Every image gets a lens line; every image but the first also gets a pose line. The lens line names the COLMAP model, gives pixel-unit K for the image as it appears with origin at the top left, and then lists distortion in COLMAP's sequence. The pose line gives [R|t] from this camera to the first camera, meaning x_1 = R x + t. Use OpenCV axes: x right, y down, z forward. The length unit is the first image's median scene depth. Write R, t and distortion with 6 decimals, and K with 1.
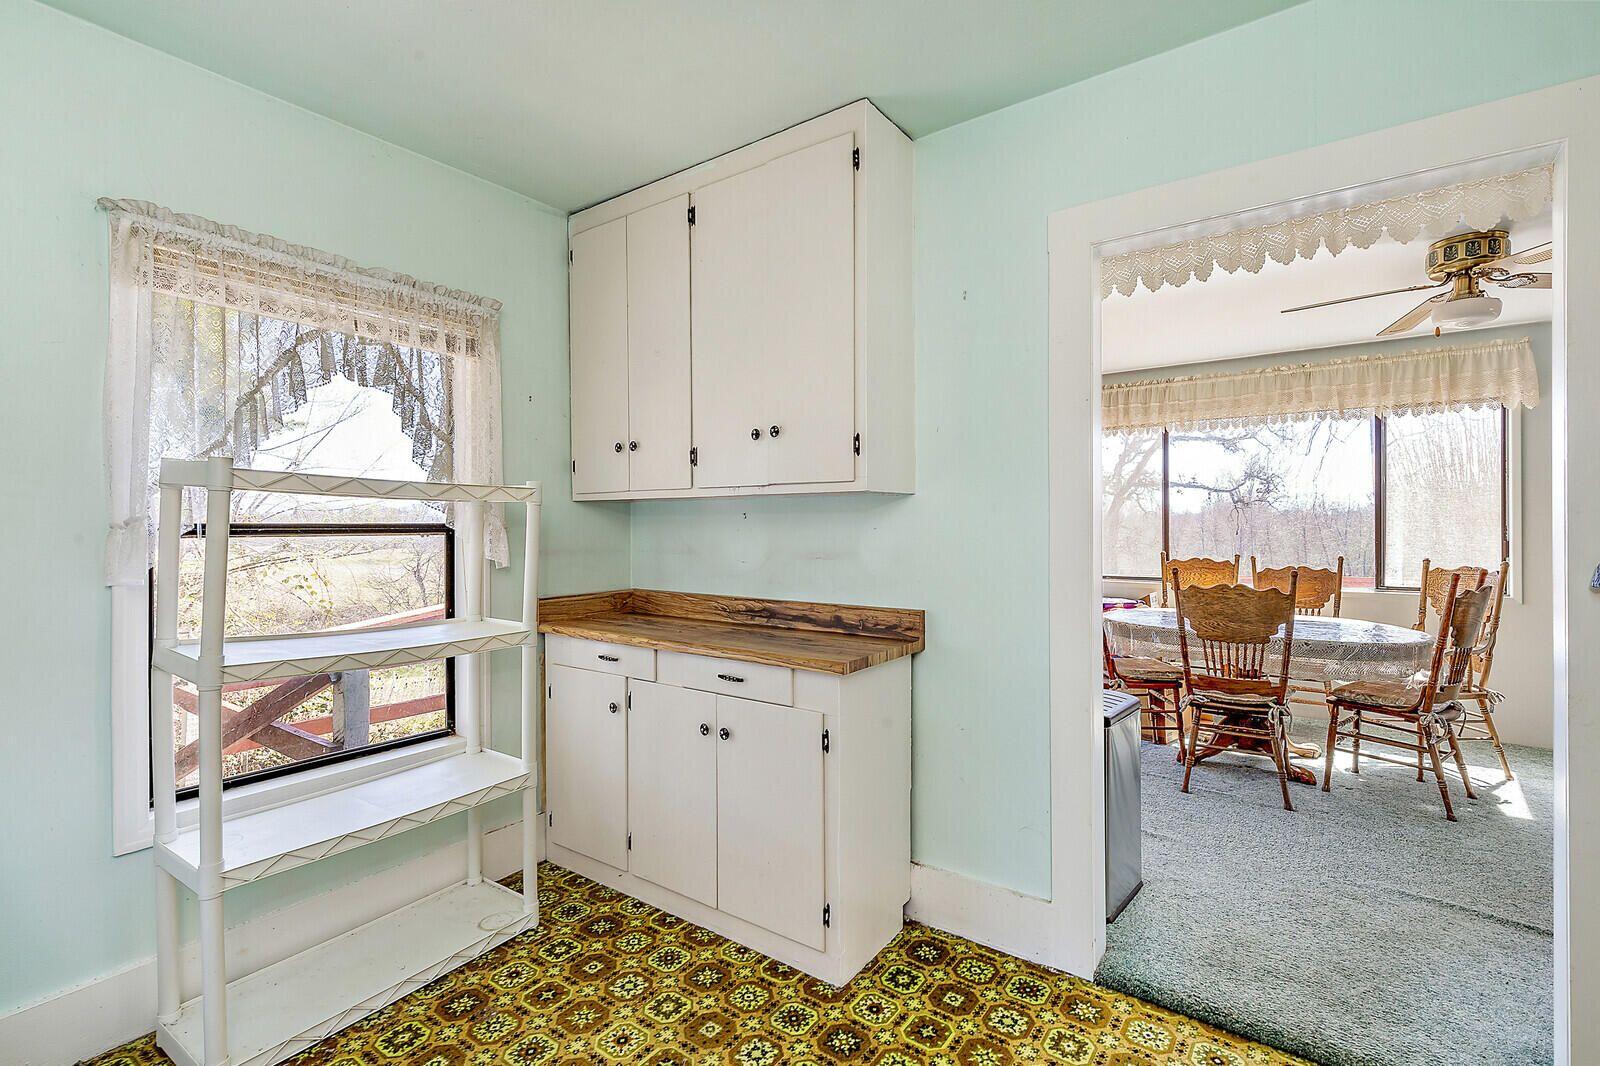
lens RADIAL K [[734.8, 0, 803.2], [0, 734.8, 526.0], [0, 0, 1]] dist [0.008316, -0.000886]
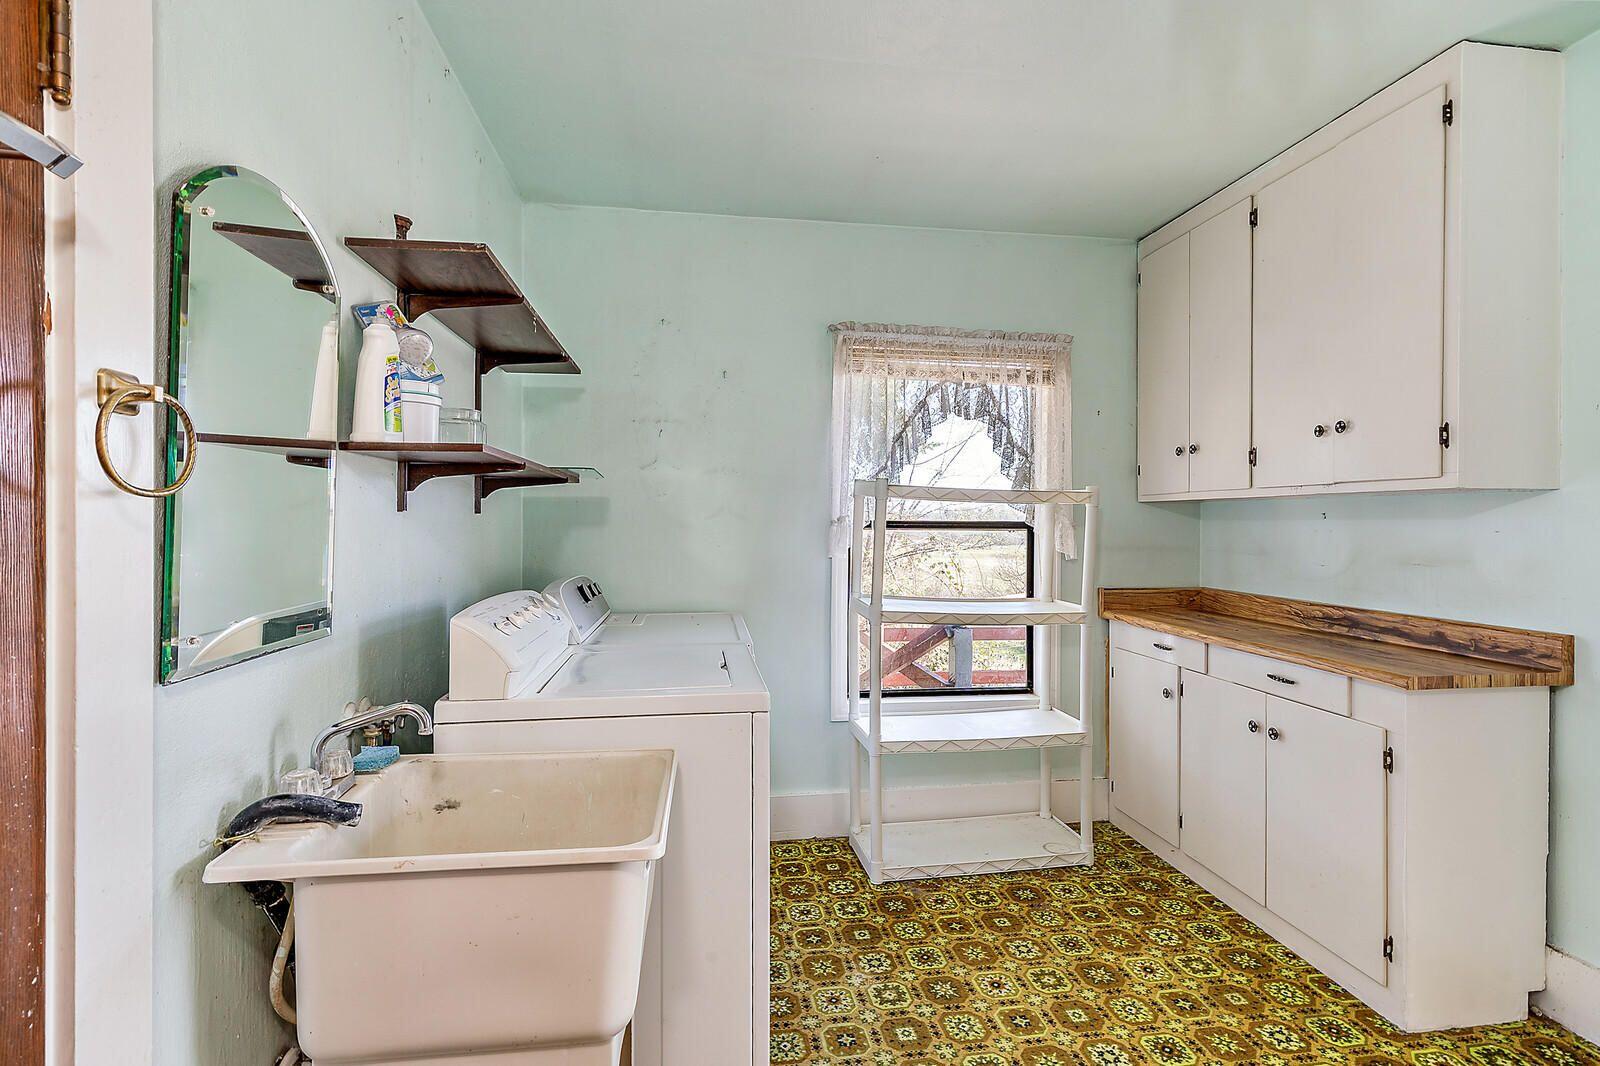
lens RADIAL K [[734.8, 0, 799.2], [0, 734.8, 525.0], [0, 0, 1]] dist [0.008316, -0.000886]
pose [[0.698078, 0.011171, -0.715934, 0.154393], [-0.011125, 0.999927, 0.004755, 0.000747], [0.715935, 0.004645, 0.698151, -0.161438]]
